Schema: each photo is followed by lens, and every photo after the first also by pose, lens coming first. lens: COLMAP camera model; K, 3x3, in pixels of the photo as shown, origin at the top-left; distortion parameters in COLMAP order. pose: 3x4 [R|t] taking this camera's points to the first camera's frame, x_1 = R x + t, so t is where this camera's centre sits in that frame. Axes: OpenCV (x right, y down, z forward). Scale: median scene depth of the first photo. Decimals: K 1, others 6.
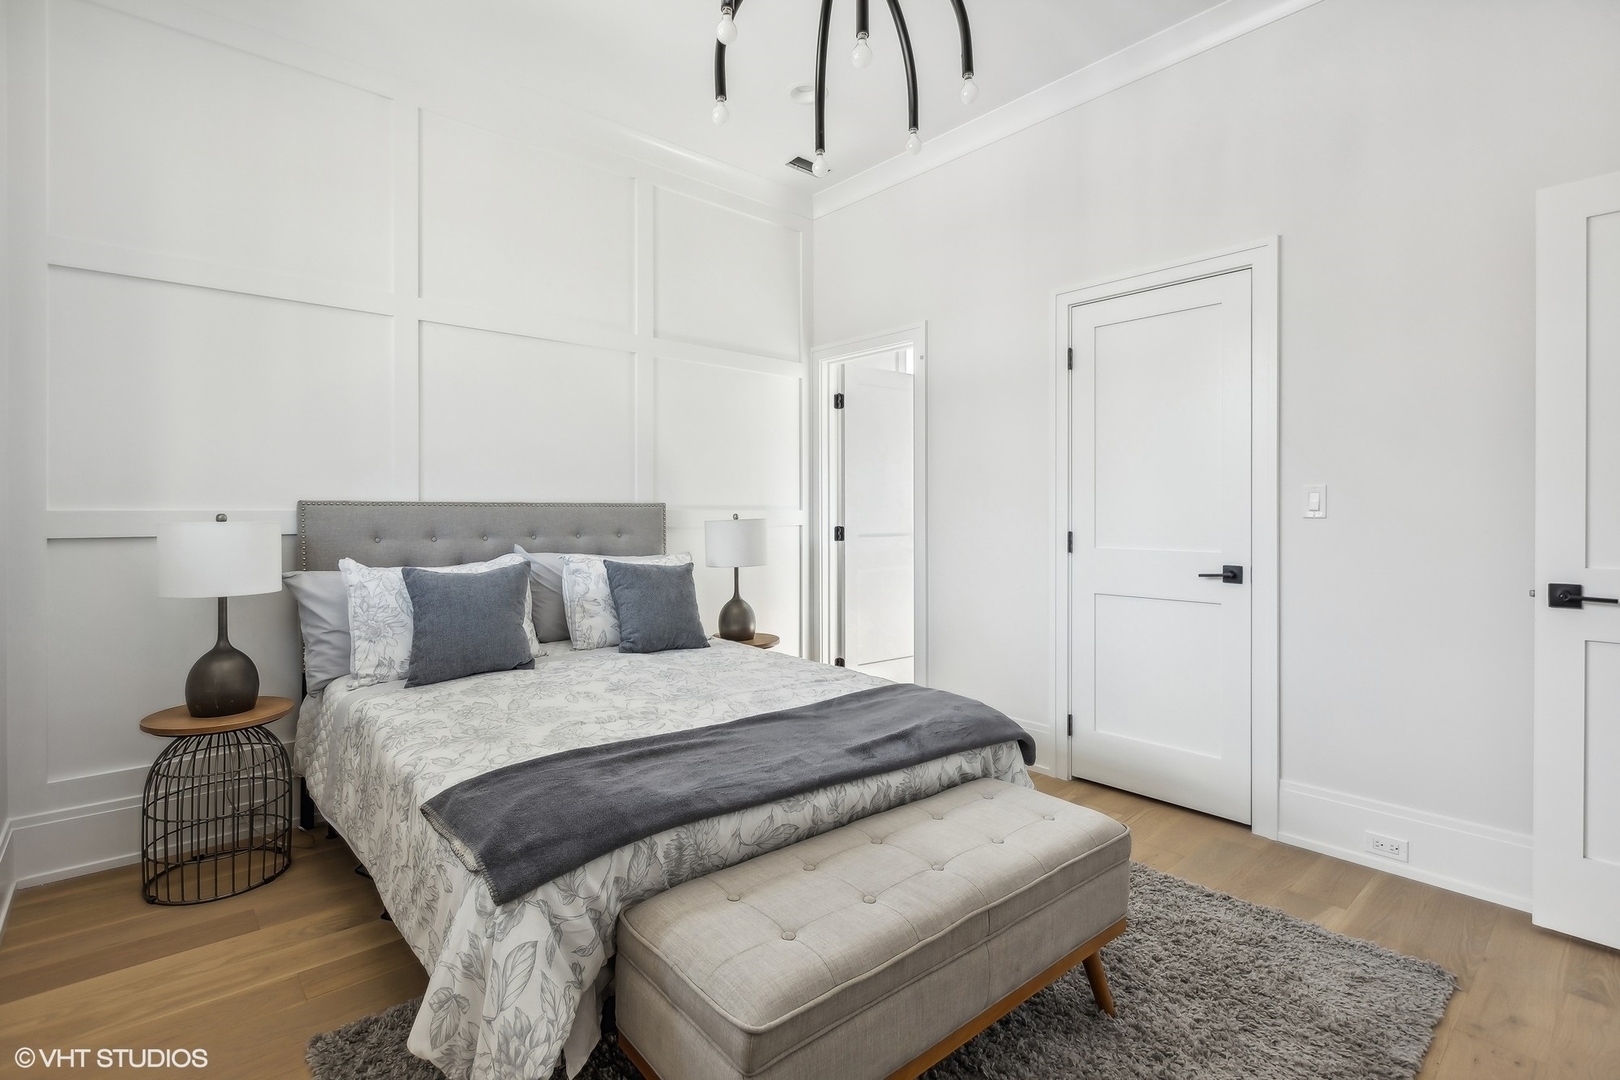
lens RADIAL K [[757.6, 0, 795.3], [0, 757.6, 516.8], [0, 0, 1]] dist [-0.010360, -0.000290]
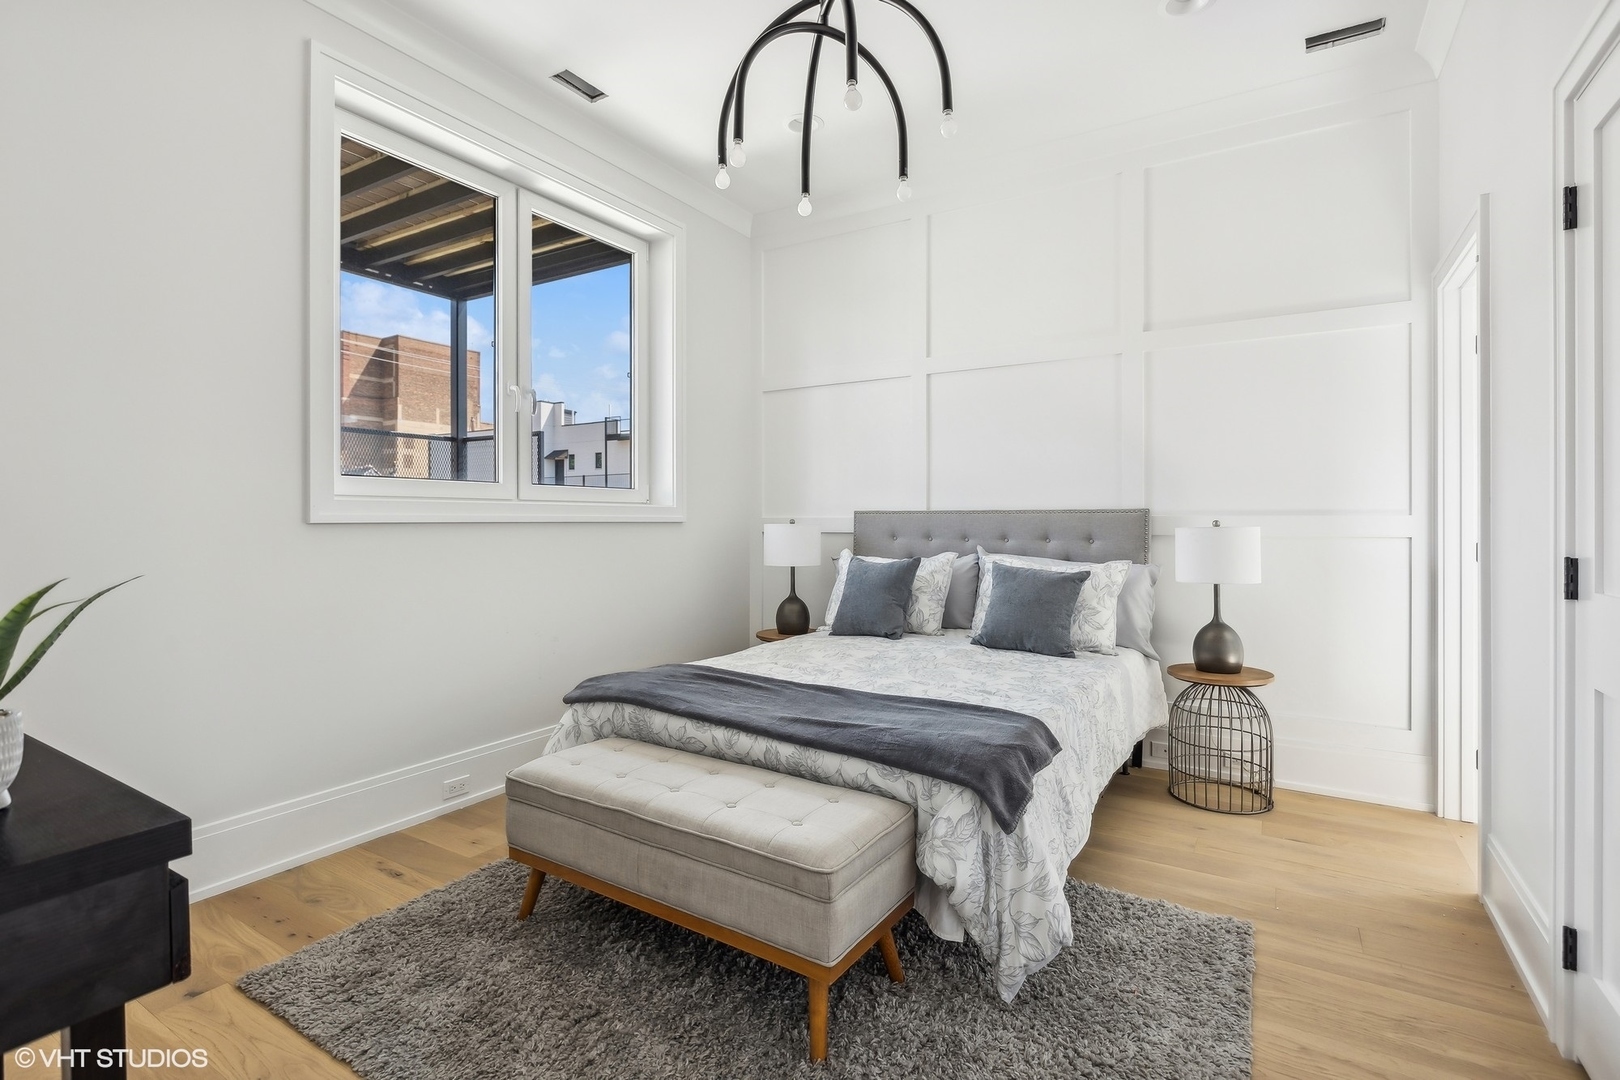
lens RADIAL K [[757.6, 0, 795.3], [0, 757.6, 516.8], [0, 0, 1]] dist [-0.010360, -0.000290]
pose [[0.294274, -0.002352, -0.955718, 0.744332], [-0.005936, 0.999973, -0.004289, -0.001965], [0.955703, 0.006936, 0.294252, 0.402421]]
